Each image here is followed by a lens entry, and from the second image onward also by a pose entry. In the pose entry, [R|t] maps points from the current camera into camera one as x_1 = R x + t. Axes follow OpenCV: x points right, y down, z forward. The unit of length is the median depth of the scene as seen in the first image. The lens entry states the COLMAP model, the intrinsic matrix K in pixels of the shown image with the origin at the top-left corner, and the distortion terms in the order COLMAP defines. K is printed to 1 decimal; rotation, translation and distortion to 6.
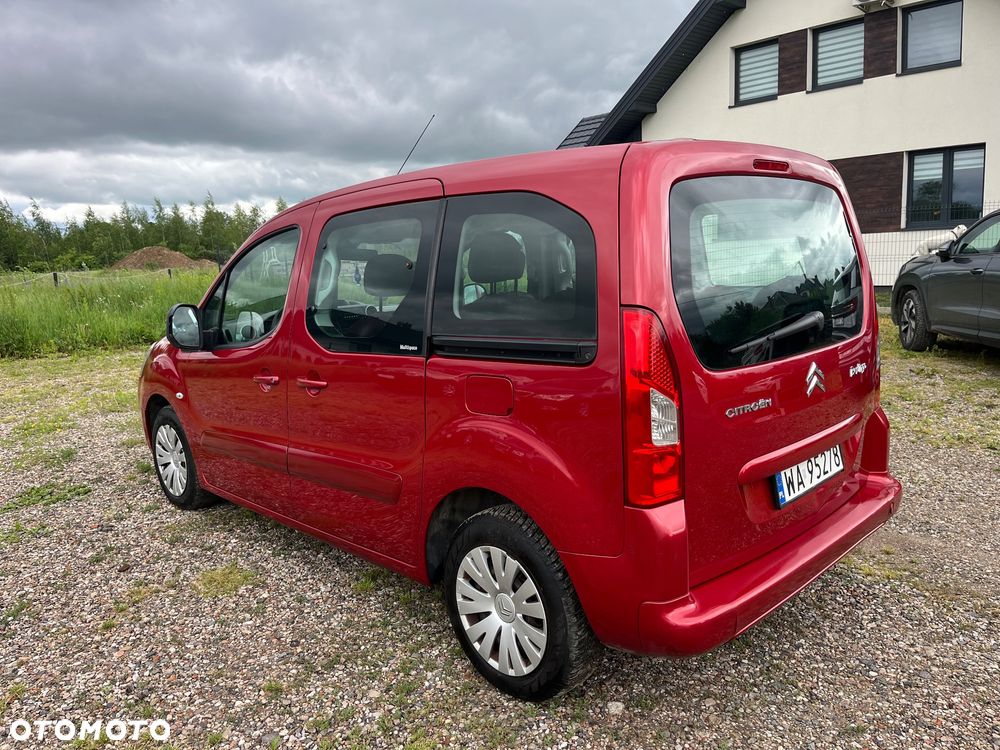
lens RADIAL K [[765.8, 0, 498.1], [0, 765.8, 375.3], [0, 0, 1]] dist [0.083899, -0.128158]
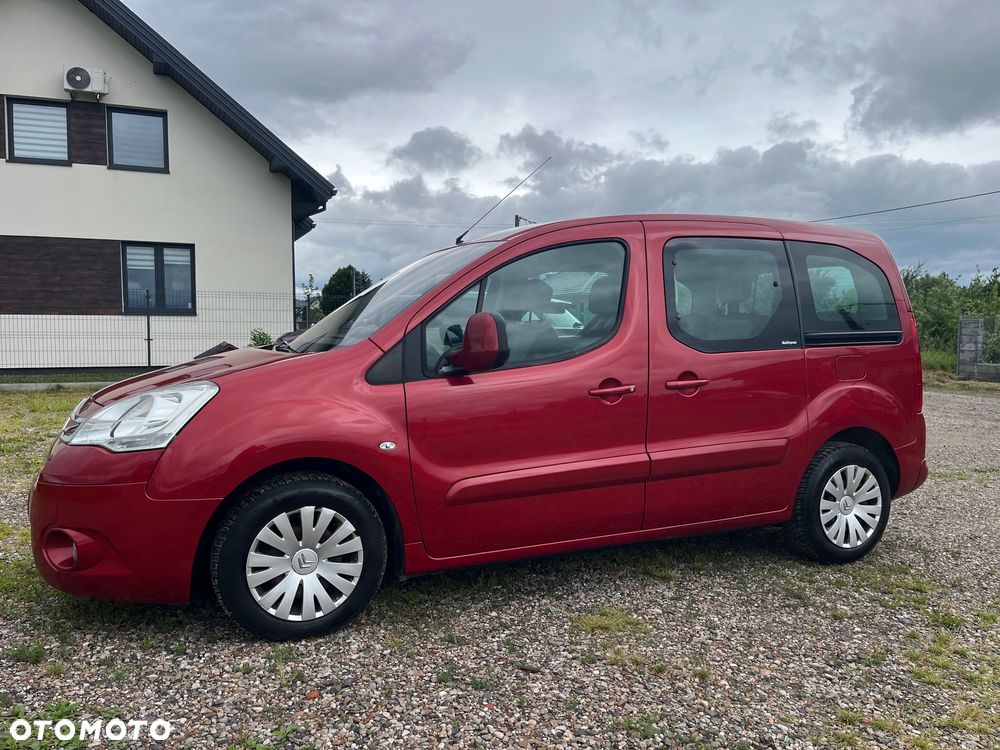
lens RADIAL K [[764.1, 0, 500.0], [0, 764.1, 375.0], [0, 0, 1]] dist [0.065628, -0.081001]
pose [[0.333661, -0.011711, 0.942620, -1.309614], [0.134660, 0.990261, -0.035364, 0.000495], [-0.933026, 0.138733, 0.331988, 0.848613]]
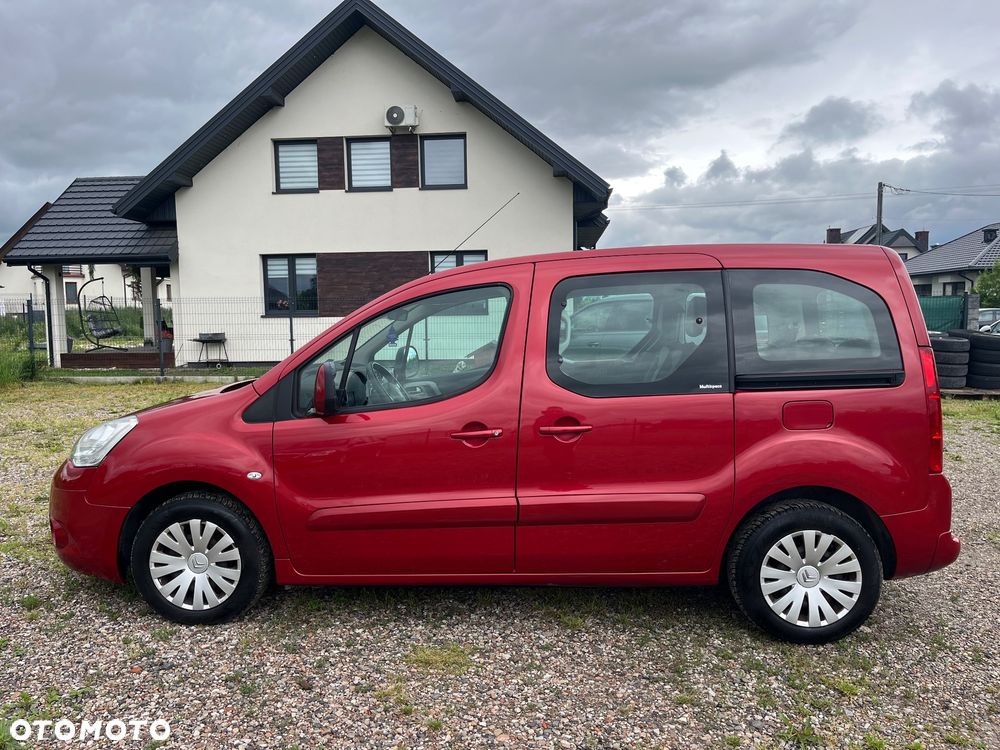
lens RADIAL K [[765.6, 0, 496.8], [0, 765.6, 372.3], [0, 0, 1]] dist [0.088038, -0.133652]
pose [[0.734012, -0.017489, 0.678911, -0.992084], [0.090472, 0.993276, -0.072227, -0.000350], [-0.673083, 0.114438, 0.730659, 0.266640]]
